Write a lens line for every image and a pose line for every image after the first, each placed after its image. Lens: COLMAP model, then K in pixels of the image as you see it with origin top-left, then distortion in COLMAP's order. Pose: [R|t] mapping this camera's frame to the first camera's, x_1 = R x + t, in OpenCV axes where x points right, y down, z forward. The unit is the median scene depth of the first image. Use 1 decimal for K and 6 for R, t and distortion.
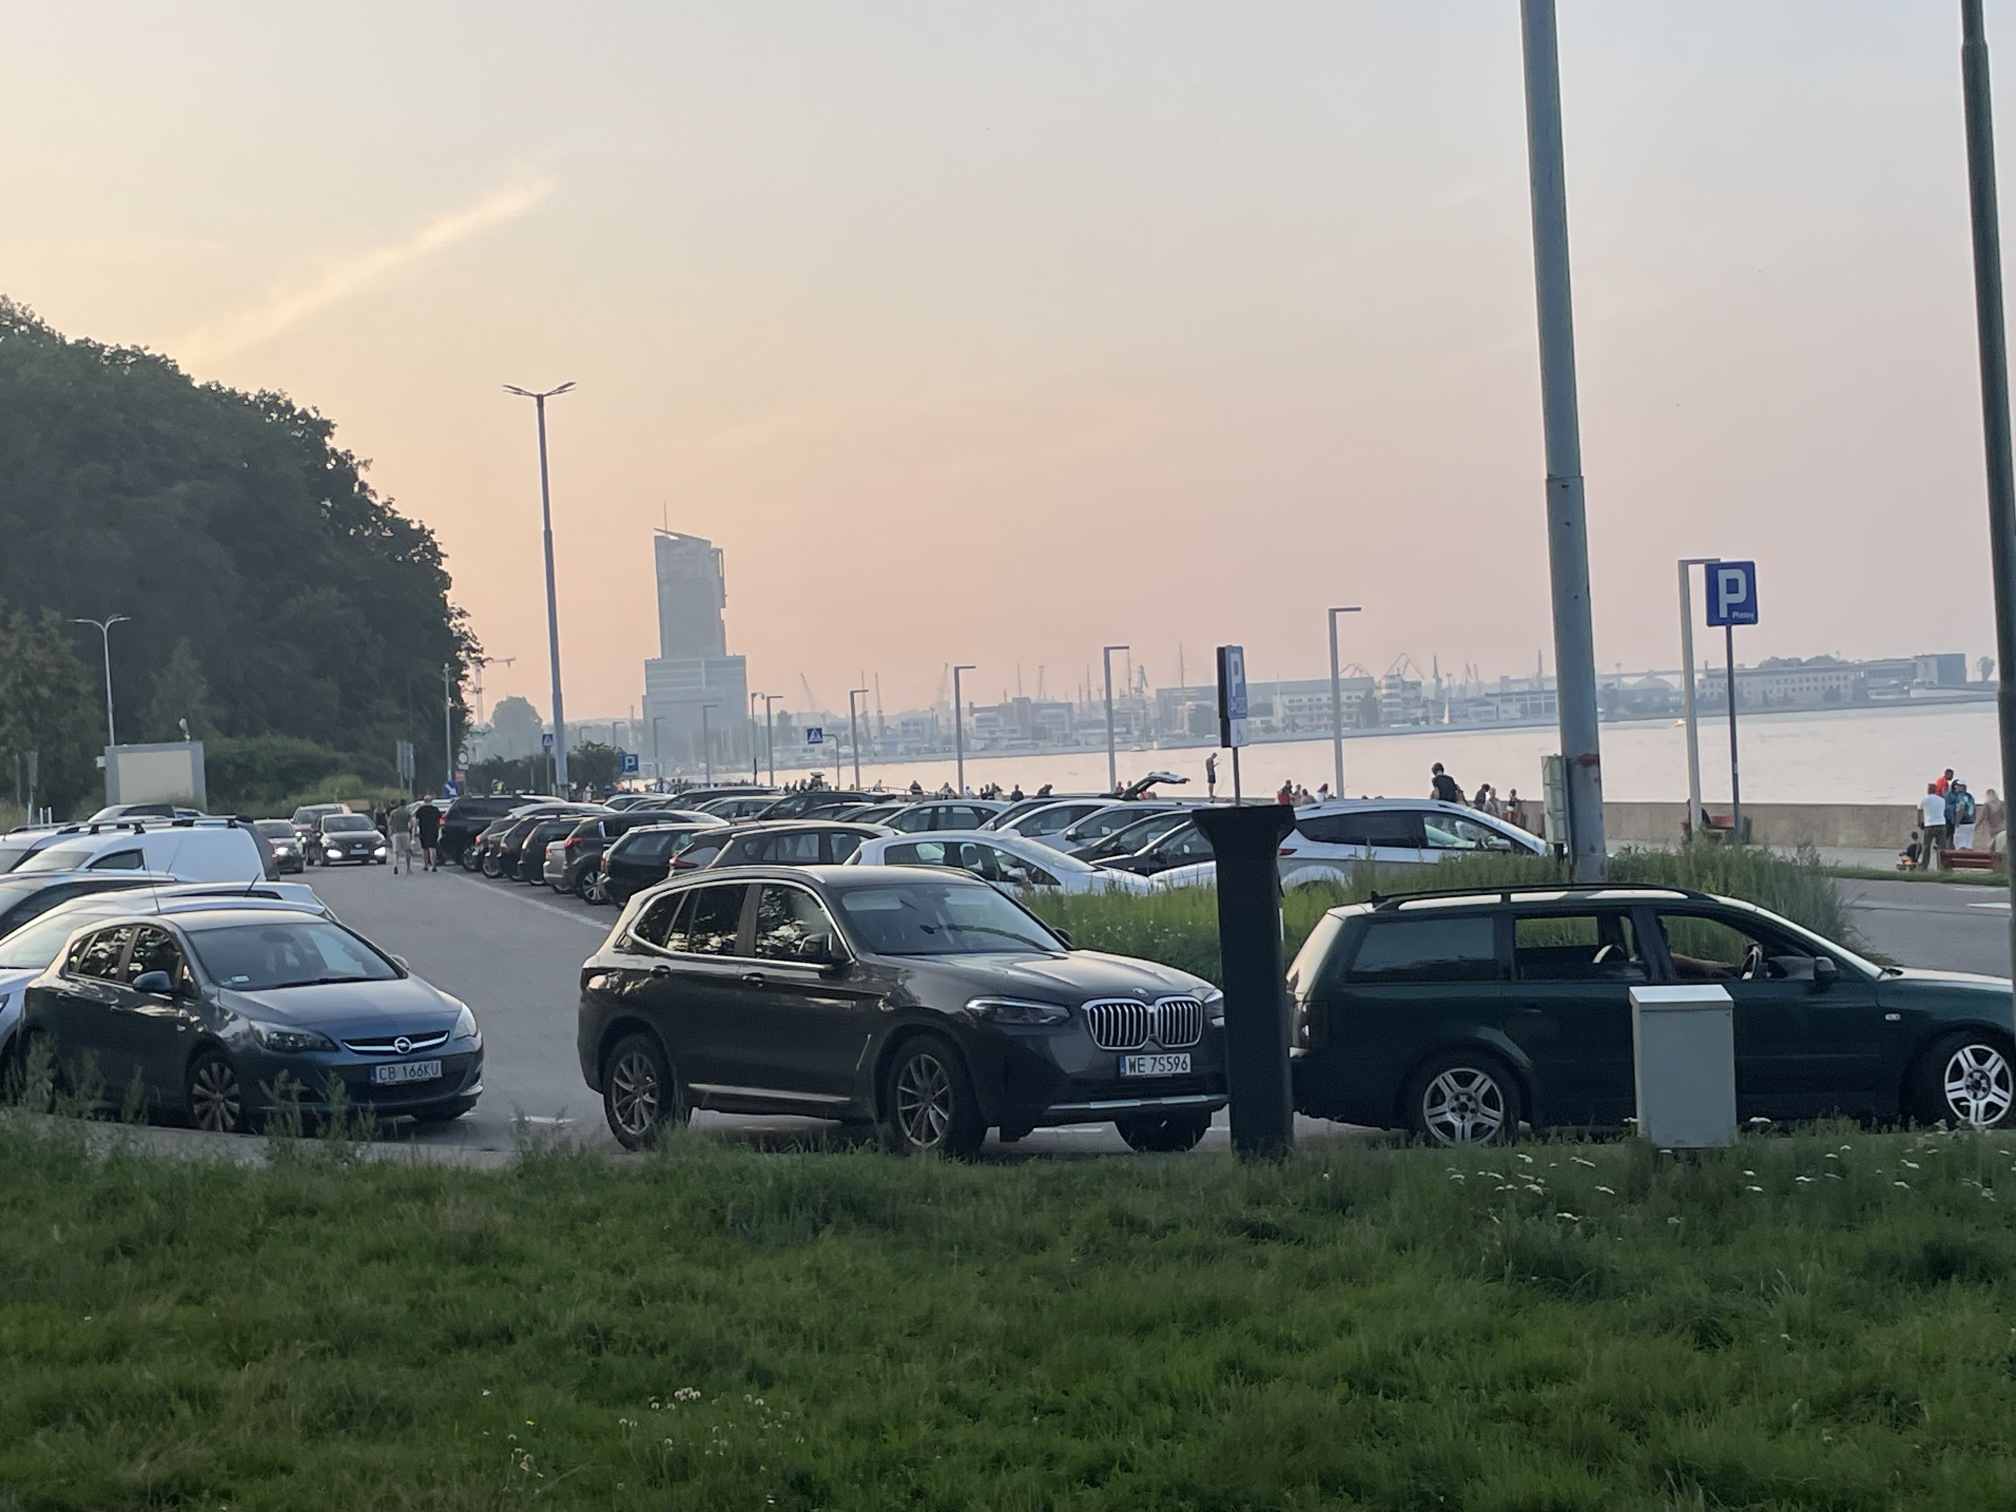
lens RADIAL K [[3171.8, 0, 1008.2], [0, 3171.8, 756.6], [0, 0, 1]] dist [-0.018870, 0.000000]
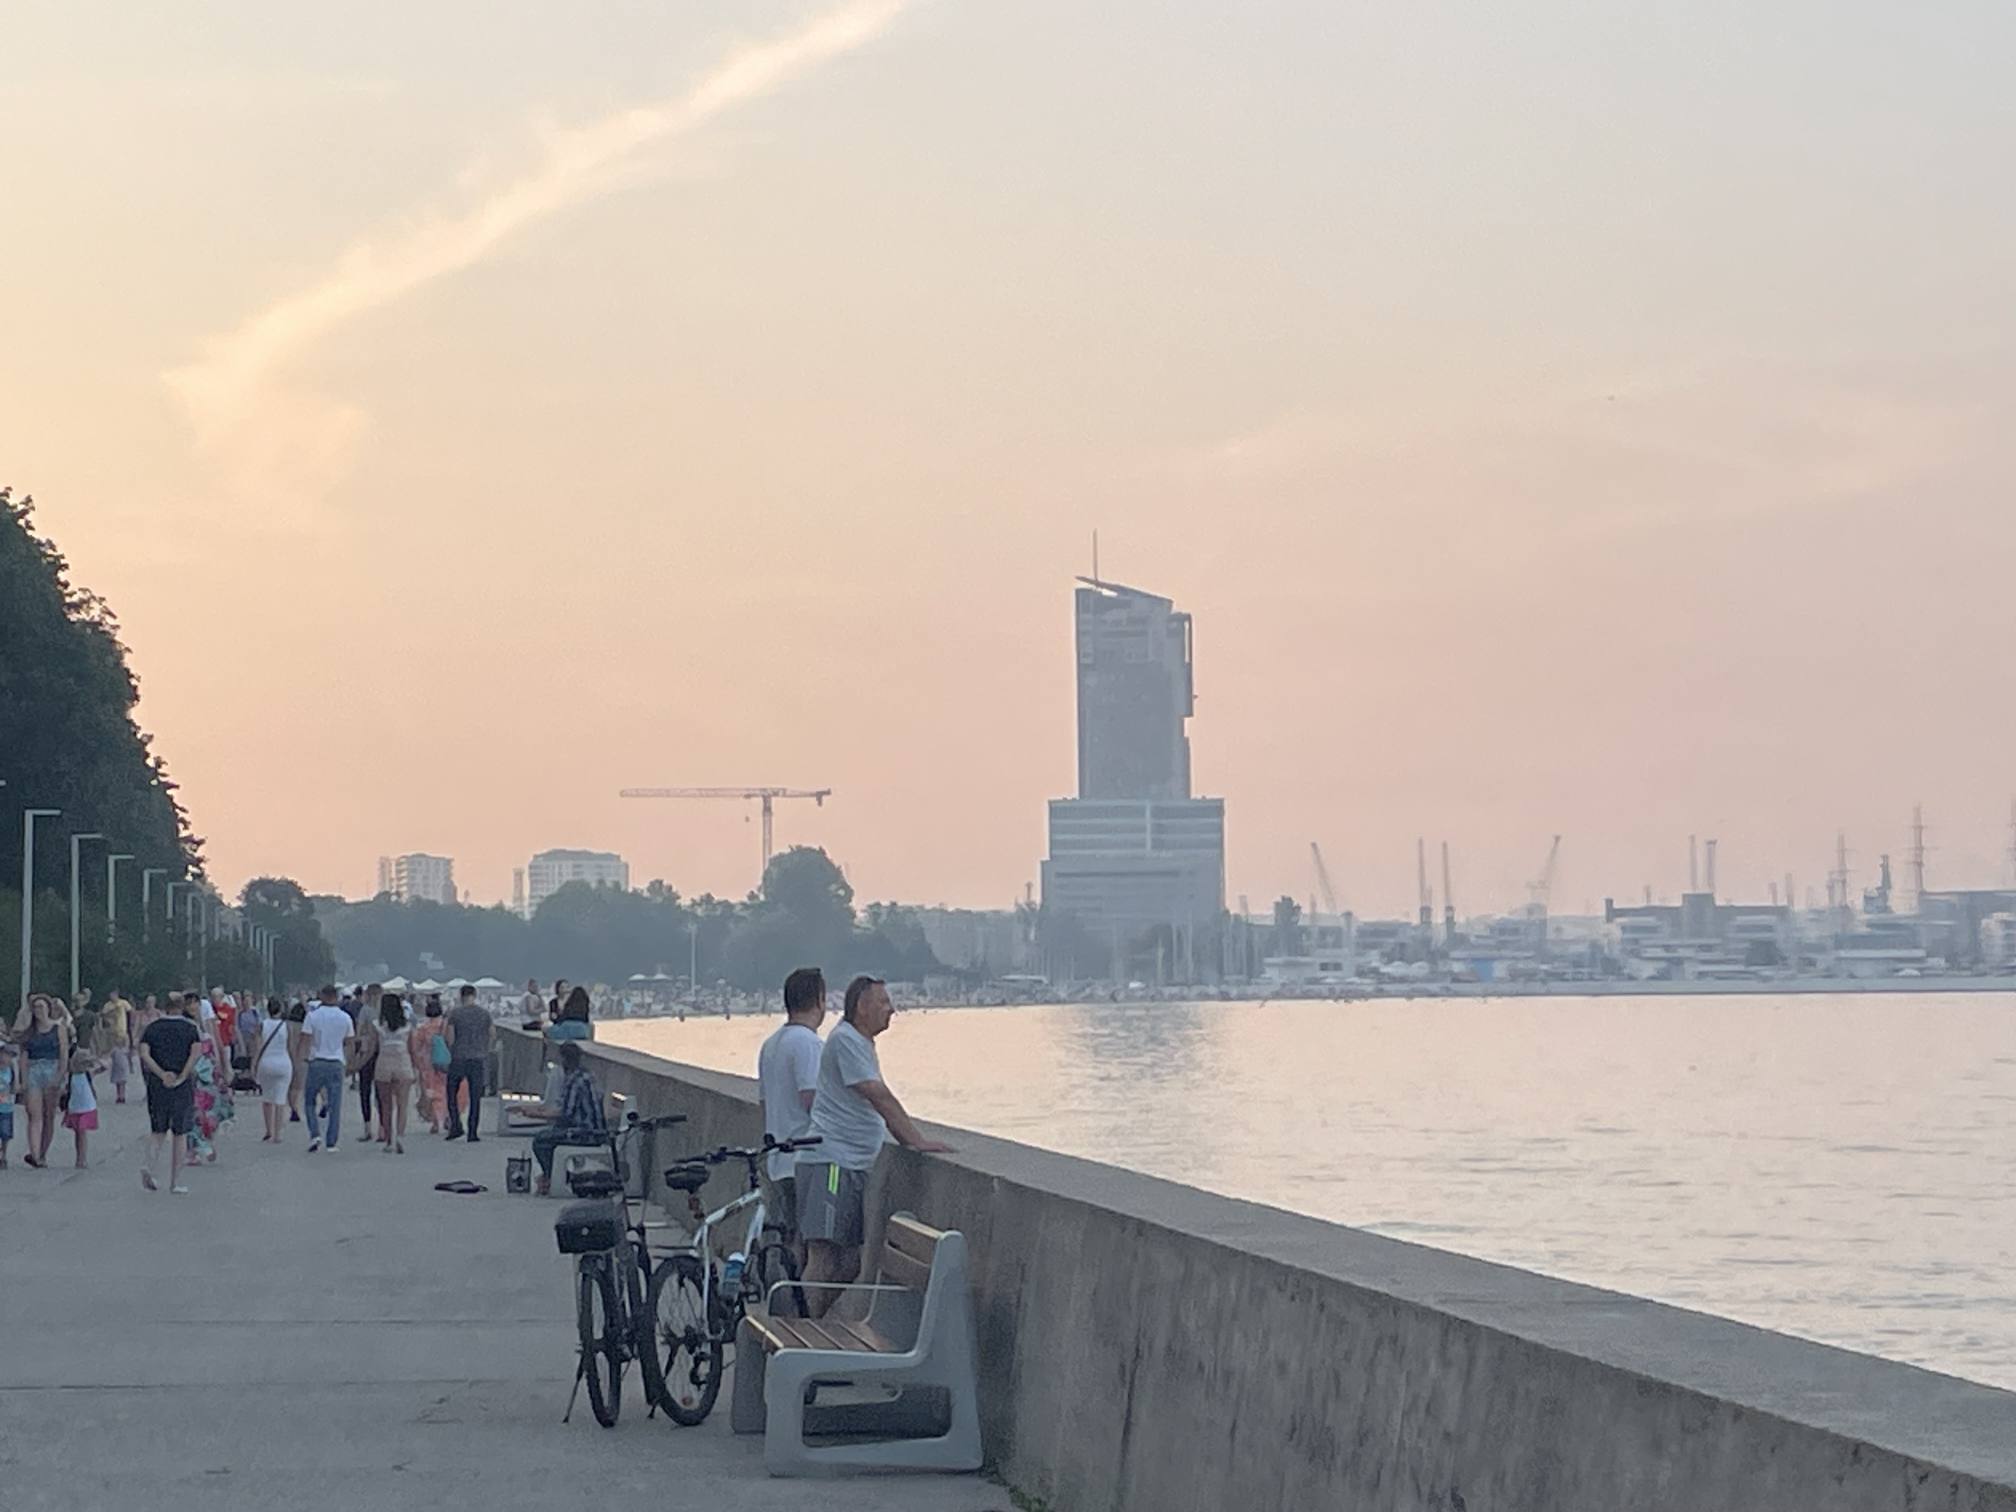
lens RADIAL K [[4815.9, 0, 1008.0], [0, 4815.9, 755.9], [0, 0, 1]] dist [-0.047329, 0.000000]
pose [[0.991143, 0.036841, -0.127584, -0.010672], [-0.042899, 0.998063, -0.045064, 0.001210], [0.125677, 0.050138, 0.990803, 0.131961]]
